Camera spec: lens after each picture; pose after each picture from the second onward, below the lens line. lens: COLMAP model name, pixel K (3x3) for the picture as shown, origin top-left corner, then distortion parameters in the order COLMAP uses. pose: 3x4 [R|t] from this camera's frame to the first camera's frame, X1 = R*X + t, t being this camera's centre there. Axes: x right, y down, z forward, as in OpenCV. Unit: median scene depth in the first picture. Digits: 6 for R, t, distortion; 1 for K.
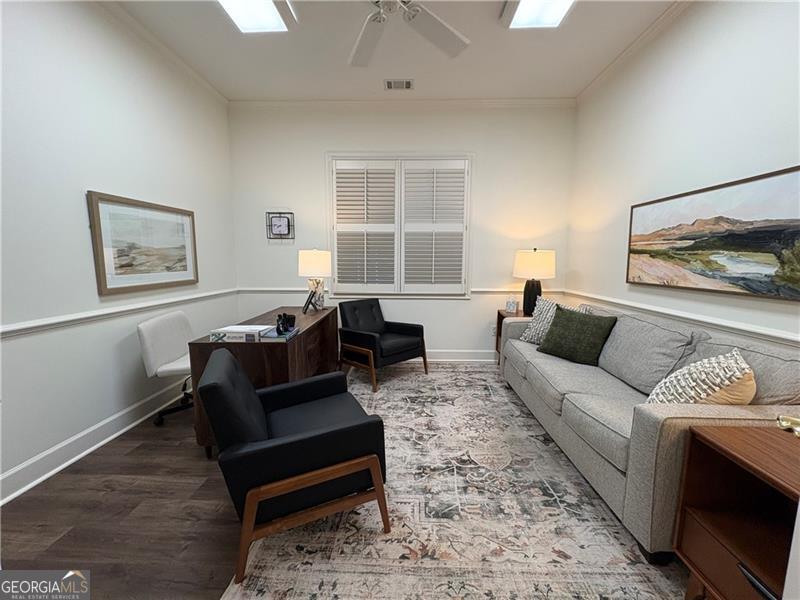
lens RADIAL K [[320.2, 0, 400.3], [0, 320.2, 298.5], [0, 0, 1]] dist [0.002046, -0.000236]
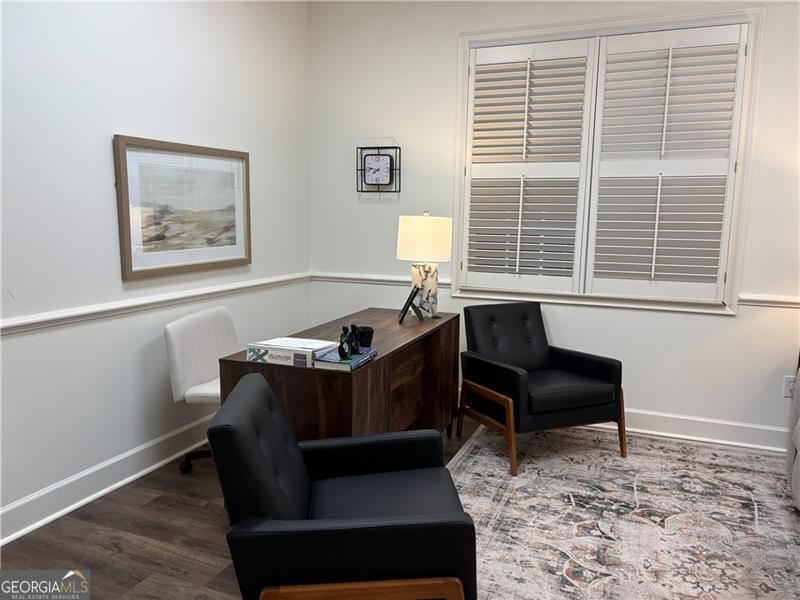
lens RADIAL K [[608.2, 0, 401.9], [0, 608.2, 301.6], [0, 0, 1]] dist [0.037170, -0.029398]
pose [[0.934651, 0.059933, -0.350480, 0.104056], [-0.052601, 0.998152, 0.030411, -0.030045], [0.351655, -0.009988, 0.936076, -0.050745]]
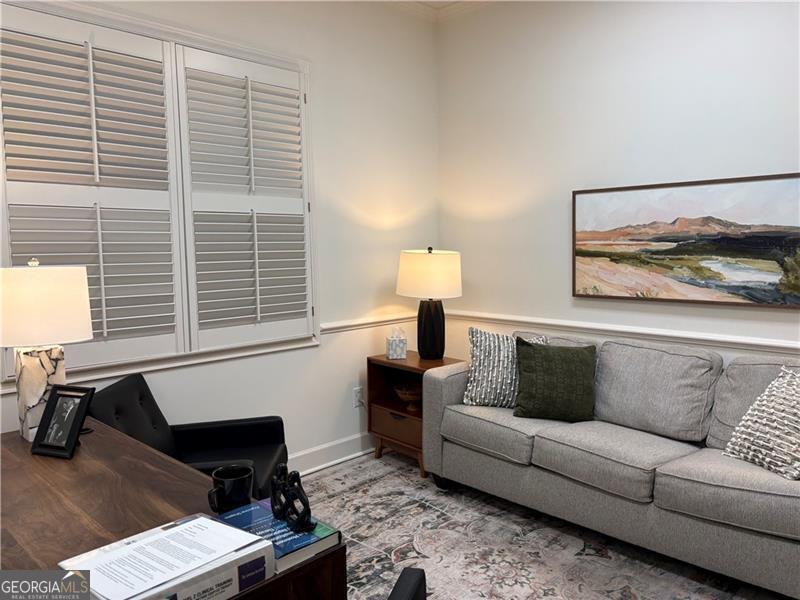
lens RADIAL K [[608.2, 0, 401.9], [0, 608.2, 298.0], [0, 0, 1]] dist [0.037170, -0.029398]
pose [[0.687388, -0.075485, 0.722357, -0.563096], [0.102903, 0.994673, 0.006020, -0.094706], [-0.718964, 0.070194, 0.691494, 0.333549]]
